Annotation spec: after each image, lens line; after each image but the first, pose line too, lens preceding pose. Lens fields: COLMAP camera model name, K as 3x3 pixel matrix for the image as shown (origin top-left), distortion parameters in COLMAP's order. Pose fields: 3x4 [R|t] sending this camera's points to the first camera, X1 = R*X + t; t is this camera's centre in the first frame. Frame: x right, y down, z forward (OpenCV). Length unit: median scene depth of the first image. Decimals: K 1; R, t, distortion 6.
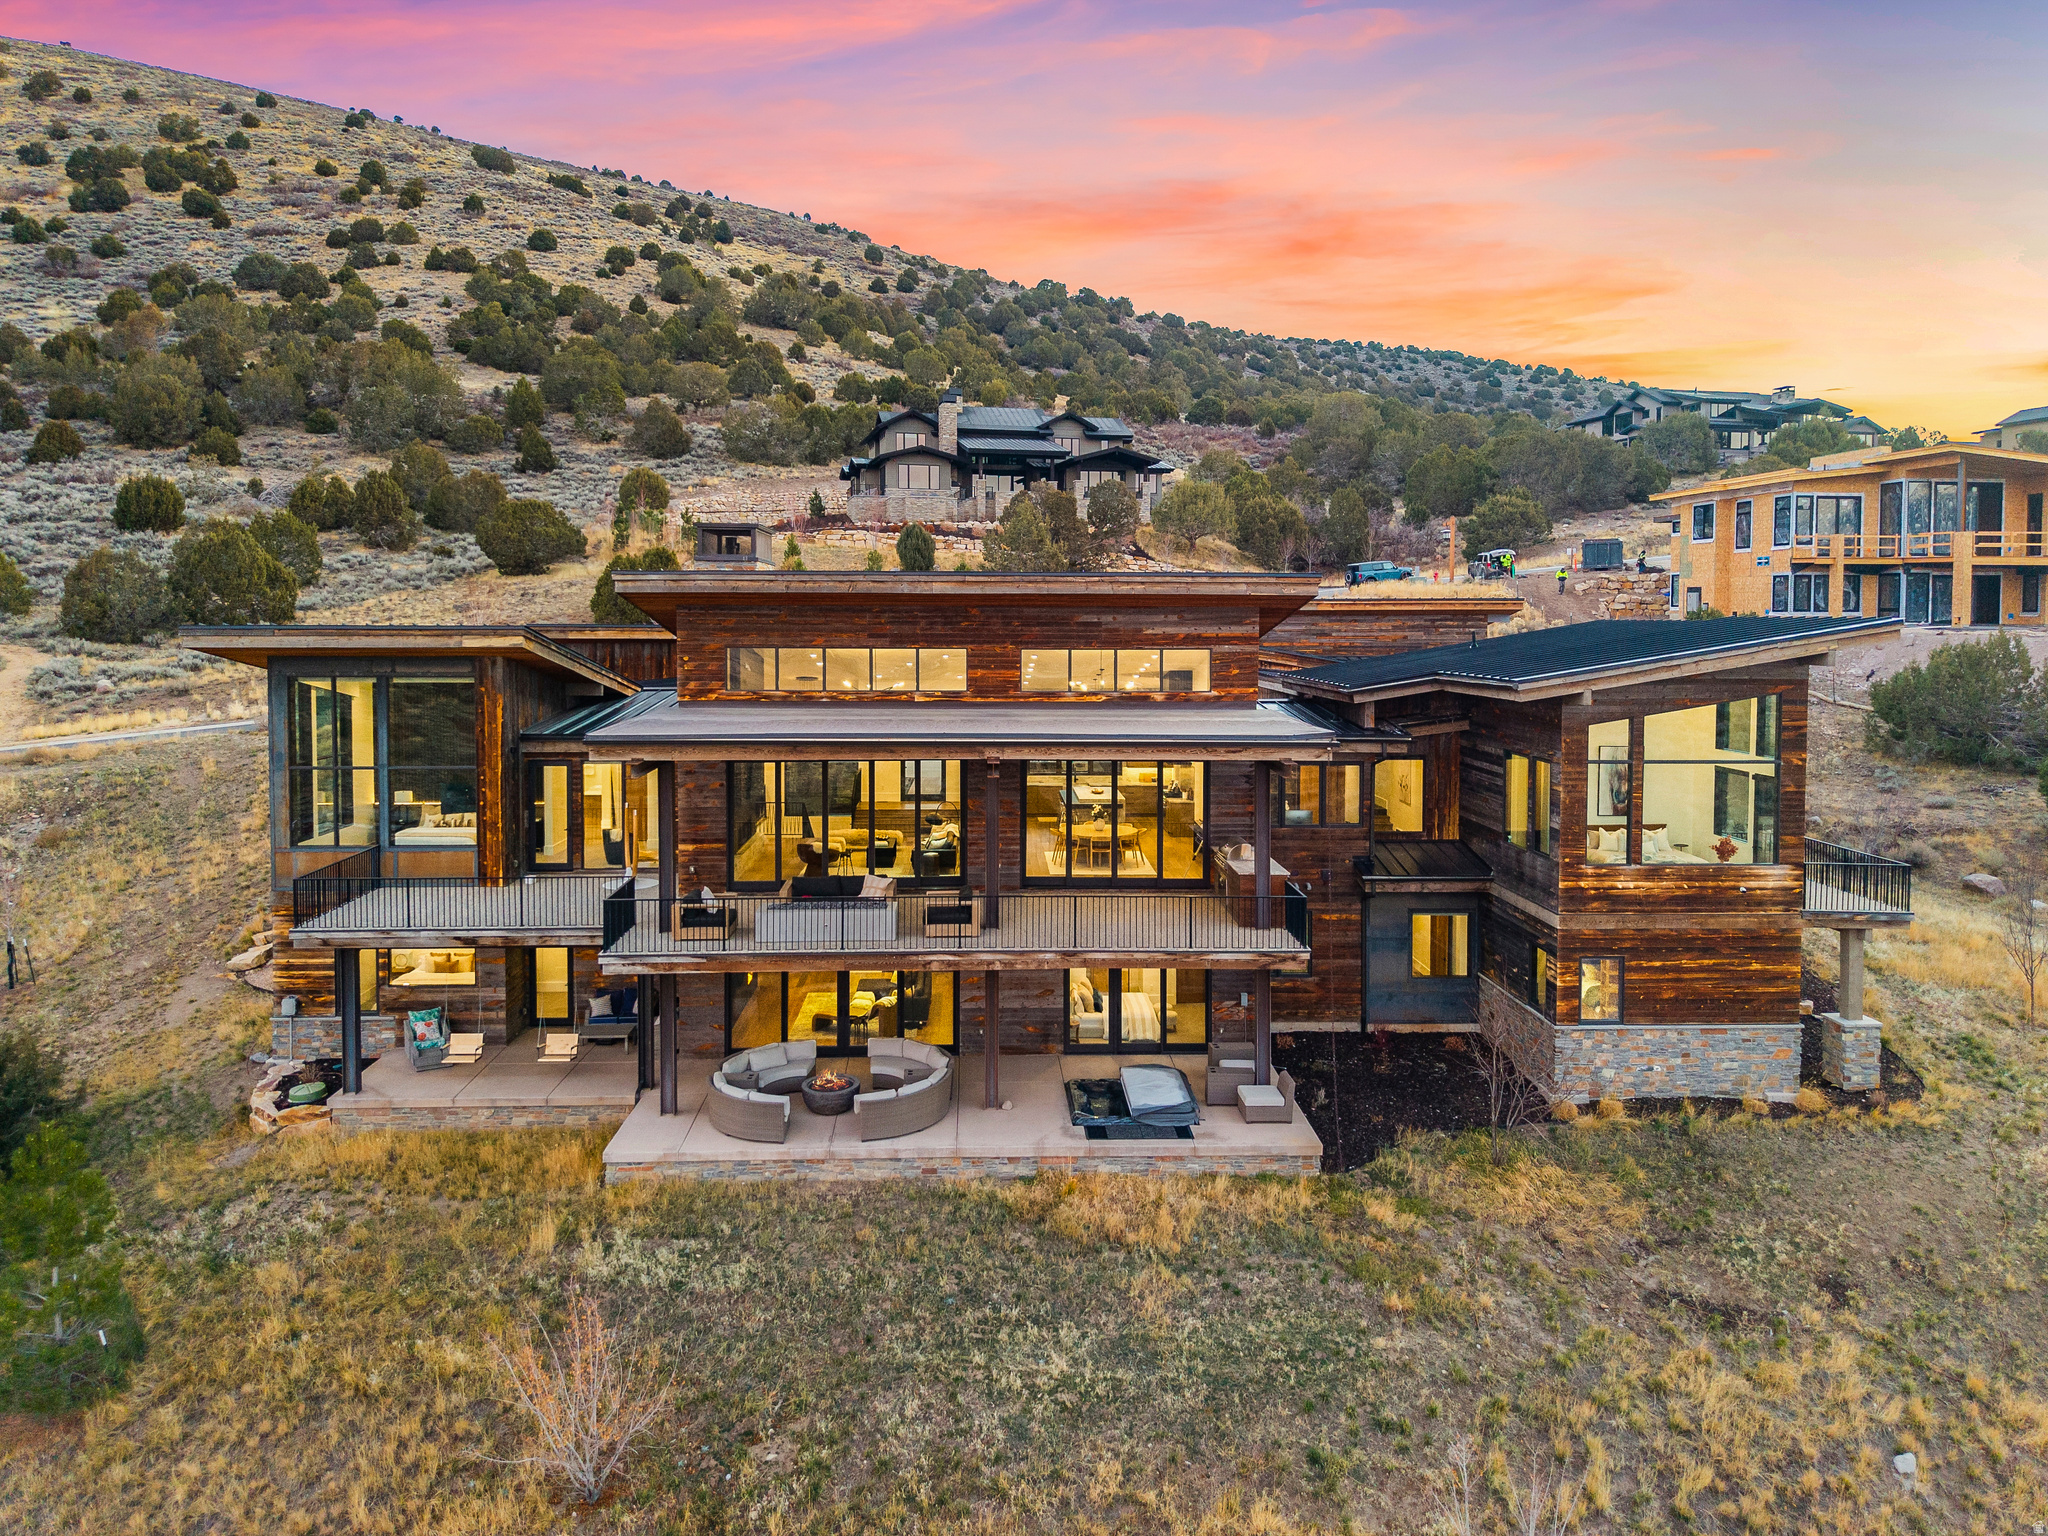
lens RADIAL K [[1417.4, 0, 1026.4], [0, 1417.4, 657.1], [0, 0, 1]] dist [0.023279, -0.023509]
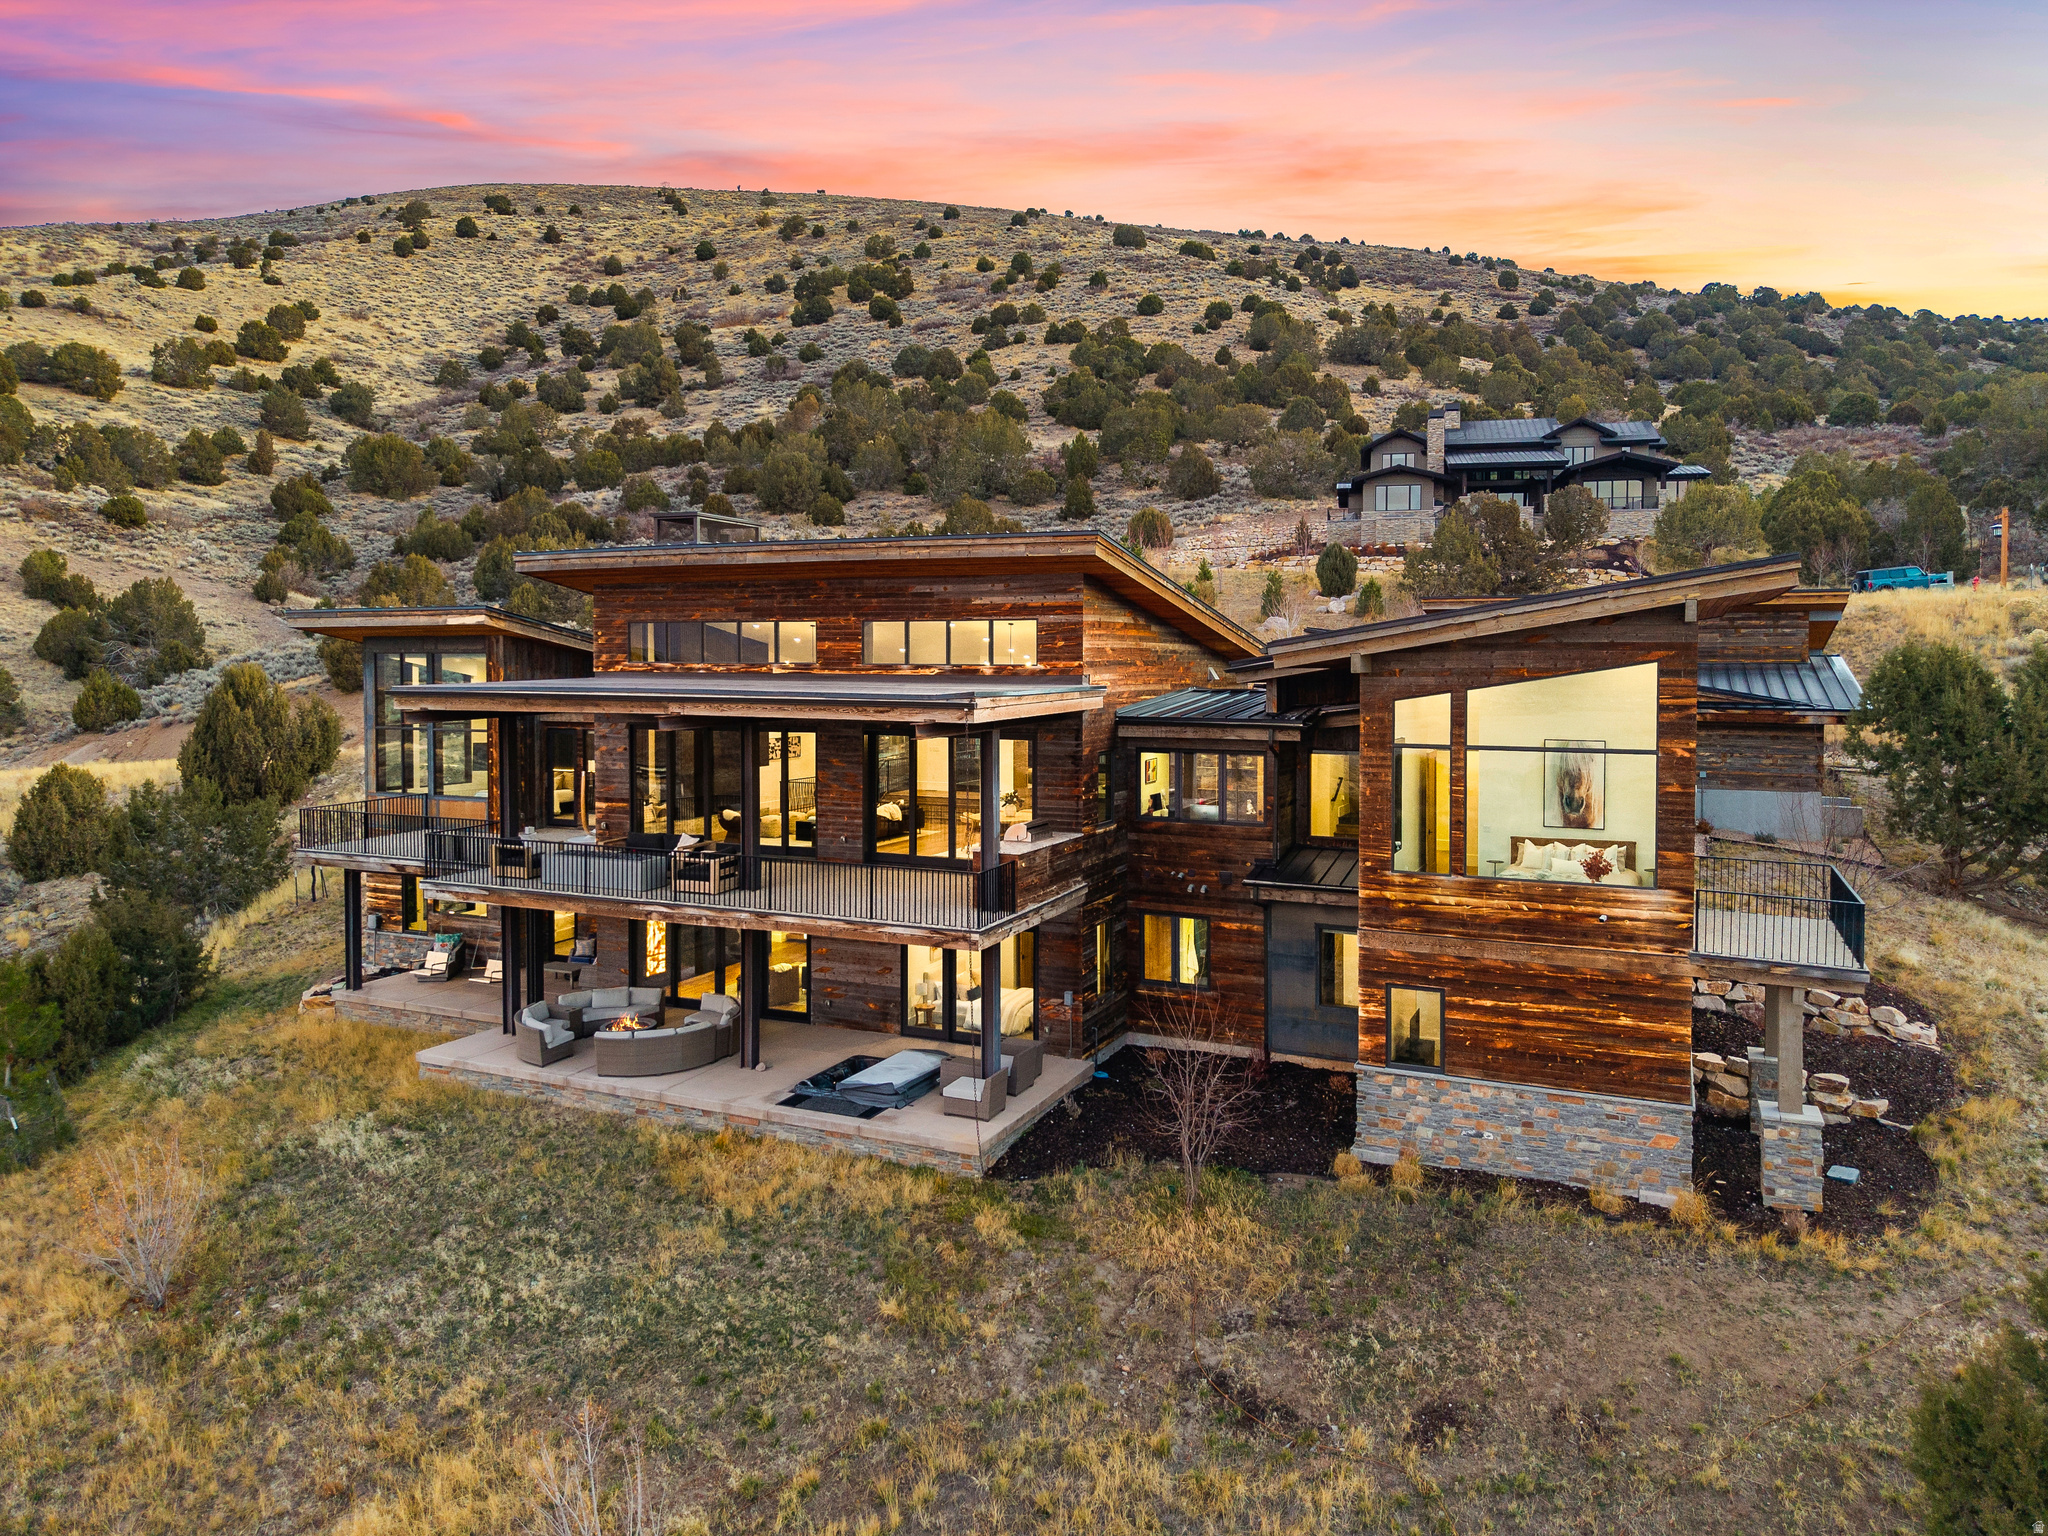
lens RADIAL K [[1401.8, 0, 1019.4], [0, 1401.8, 705.7], [0, 0, 1]] dist [0.020705, -0.004115]
pose [[0.890465, 0.013210, -0.454860, 0.093236], [-0.013006, 0.999909, 0.003577, 0.008304], [0.454866, 0.002731, 0.890556, 0.030182]]
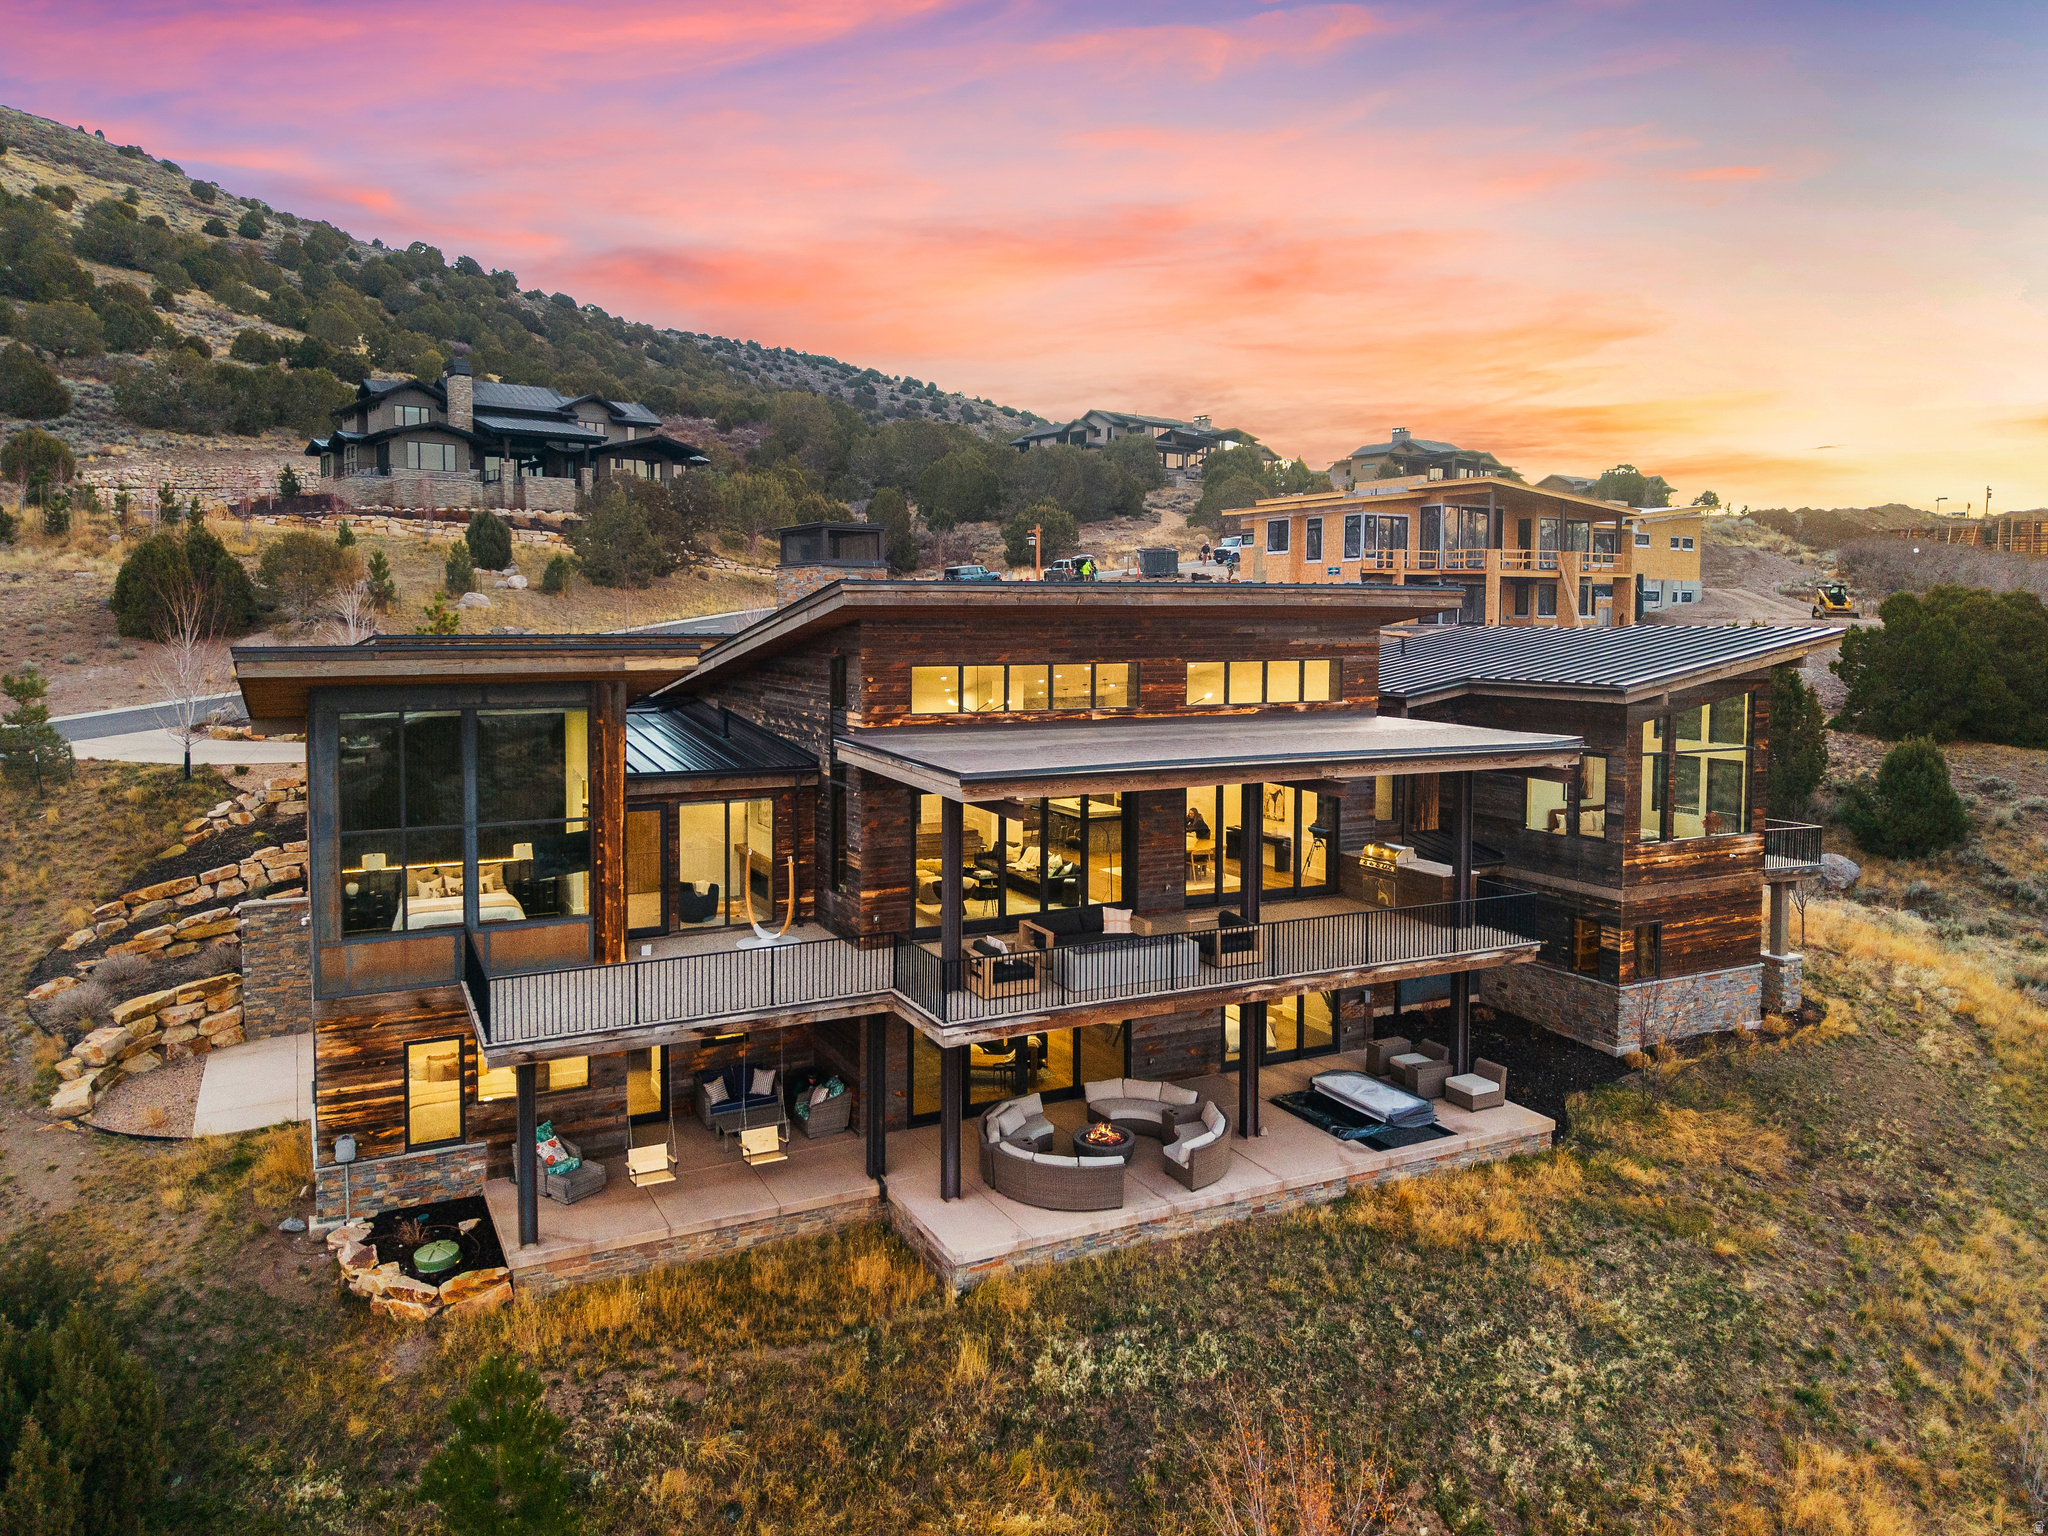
lens RADIAL K [[1417.4, 0, 1026.4], [0, 1417.4, 657.1], [0, 0, 1]] dist [0.023279, -0.023509]
pose [[0.902662, -0.012267, 0.430174, -0.089785], [0.011021, 0.999925, 0.005388, -0.002786], [-0.430208, -0.000123, 0.902730, 0.028772]]
